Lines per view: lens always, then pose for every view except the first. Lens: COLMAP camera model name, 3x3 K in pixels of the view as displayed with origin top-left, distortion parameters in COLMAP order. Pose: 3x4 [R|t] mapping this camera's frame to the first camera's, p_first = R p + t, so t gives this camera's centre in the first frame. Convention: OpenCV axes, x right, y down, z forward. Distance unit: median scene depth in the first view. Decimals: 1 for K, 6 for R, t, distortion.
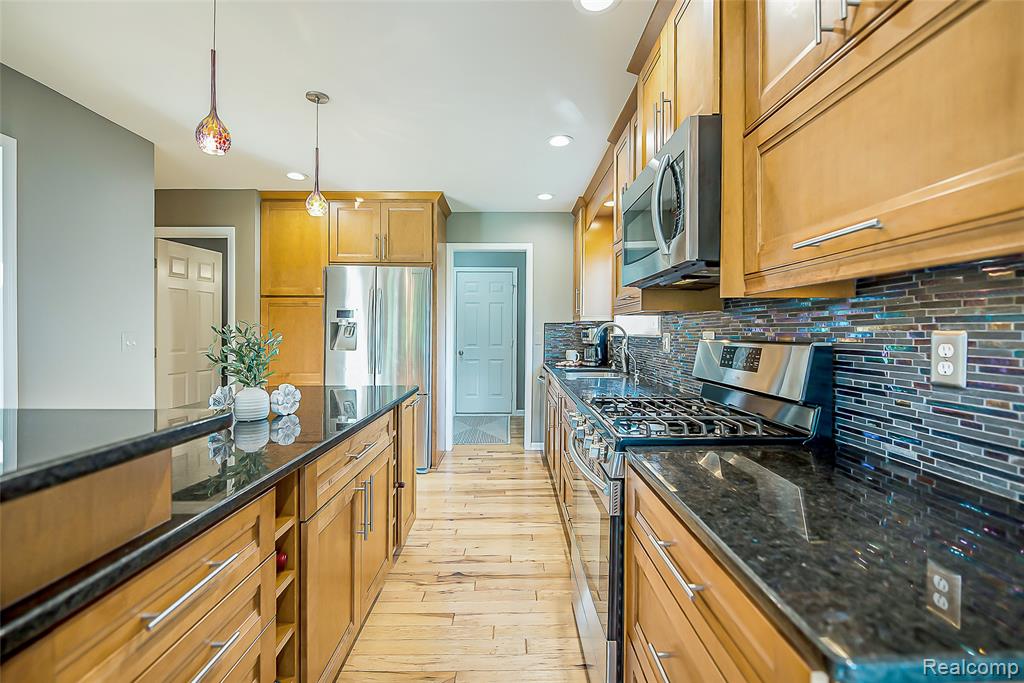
lens RADIAL K [[438.6, 0, 516.6], [0, 438.6, 333.8], [0, 0, 1]] dist [-0.004312, -0.000752]
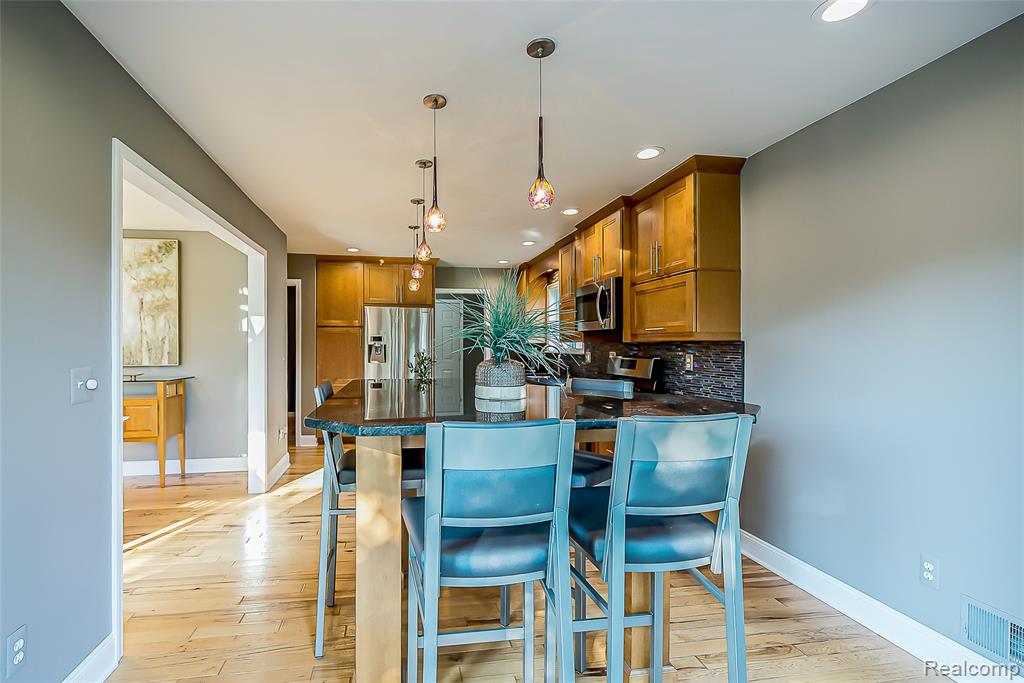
lens RADIAL K [[438.6, 0, 466.4], [0, 438.6, 343.1], [0, 0, 1]] dist [-0.004312, -0.000752]
pose [[0.990086, 0.000496, 0.140459, -0.326667], [0.000676, 0.999965, -0.008294, -0.019172], [-0.140458, 0.008307, 0.990052, -0.579880]]
